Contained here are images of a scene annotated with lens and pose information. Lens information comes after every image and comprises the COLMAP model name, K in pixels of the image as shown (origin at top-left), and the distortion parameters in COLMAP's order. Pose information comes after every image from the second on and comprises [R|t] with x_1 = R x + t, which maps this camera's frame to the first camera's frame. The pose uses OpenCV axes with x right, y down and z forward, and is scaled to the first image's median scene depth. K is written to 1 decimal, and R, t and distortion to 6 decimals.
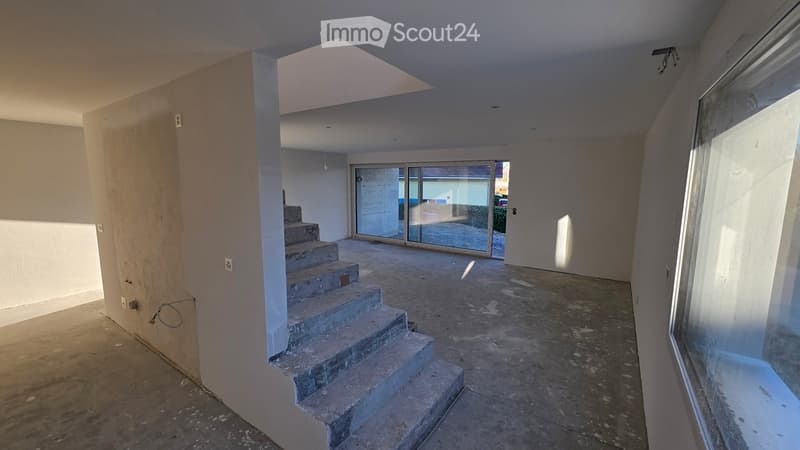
lens RADIAL K [[318.5, 0, 400.6], [0, 318.5, 225.2], [0, 0, 1]] dist [0.003516, -0.000170]
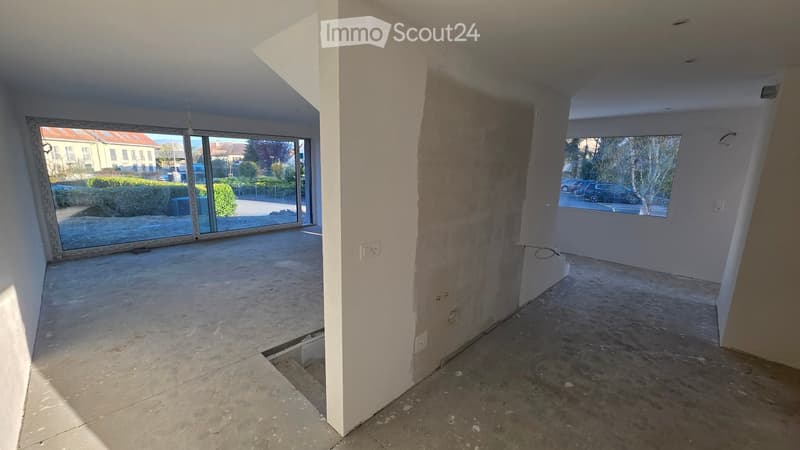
lens RADIAL K [[318.5, 0, 399.2], [0, 318.5, 224.0], [0, 0, 1]] dist [0.003516, -0.000170]
pose [[0.179079, -0.197604, 0.963786, -2.087006], [0.115327, 0.977084, 0.178902, -0.176841], [-0.977052, 0.079113, 0.197765, 1.269581]]
